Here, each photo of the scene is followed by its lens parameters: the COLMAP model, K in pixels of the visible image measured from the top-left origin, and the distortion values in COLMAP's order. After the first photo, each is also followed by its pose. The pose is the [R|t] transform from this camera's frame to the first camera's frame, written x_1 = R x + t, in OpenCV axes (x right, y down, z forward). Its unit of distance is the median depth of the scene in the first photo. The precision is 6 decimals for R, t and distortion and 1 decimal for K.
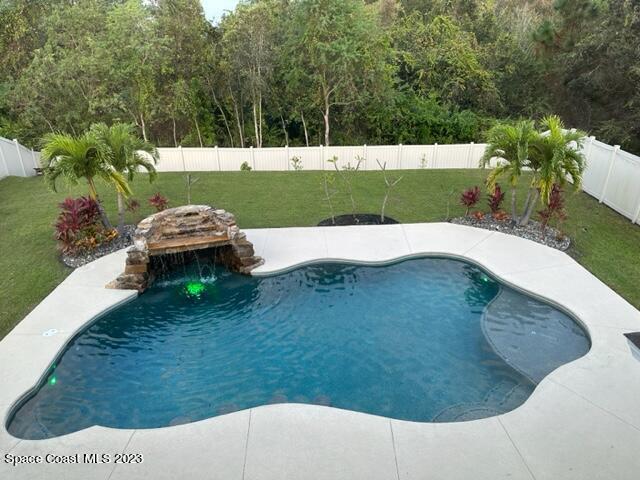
lens RADIAL K [[453.6, 0, 316.6], [0, 453.6, 236.5], [0, 0, 1]] dist [0.056044, -0.030971]
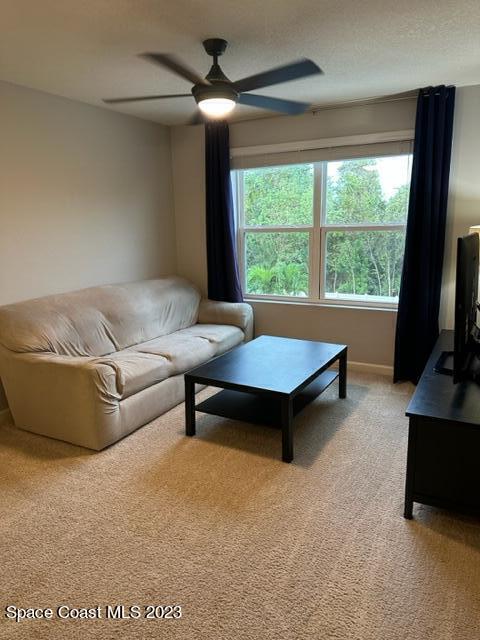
lens RADIAL K [[453.6, 0, 240.6], [0, 453.6, 317.4], [0, 0, 1]] dist [0.056044, -0.030971]
pose [[0.864470, 0.106585, -0.491255, 0.100991], [-0.193237, 0.972633, -0.129017, 0.090625], [0.464060, 0.206460, 0.861408, -0.193697]]
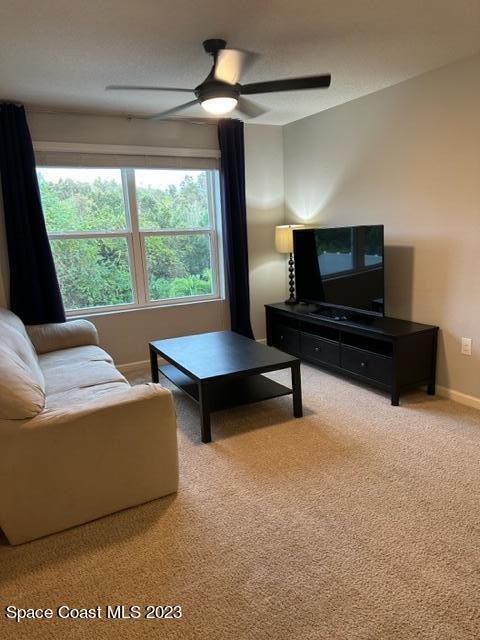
lens RADIAL K [[453.6, 0, 244.0], [0, 453.6, 322.3], [0, 0, 1]] dist [0.056044, -0.030971]
pose [[0.890716, -0.116842, 0.439288, -0.038091], [0.204702, 0.965966, -0.158133, 0.101716], [-0.405861, 0.230775, 0.884319, -0.204797]]
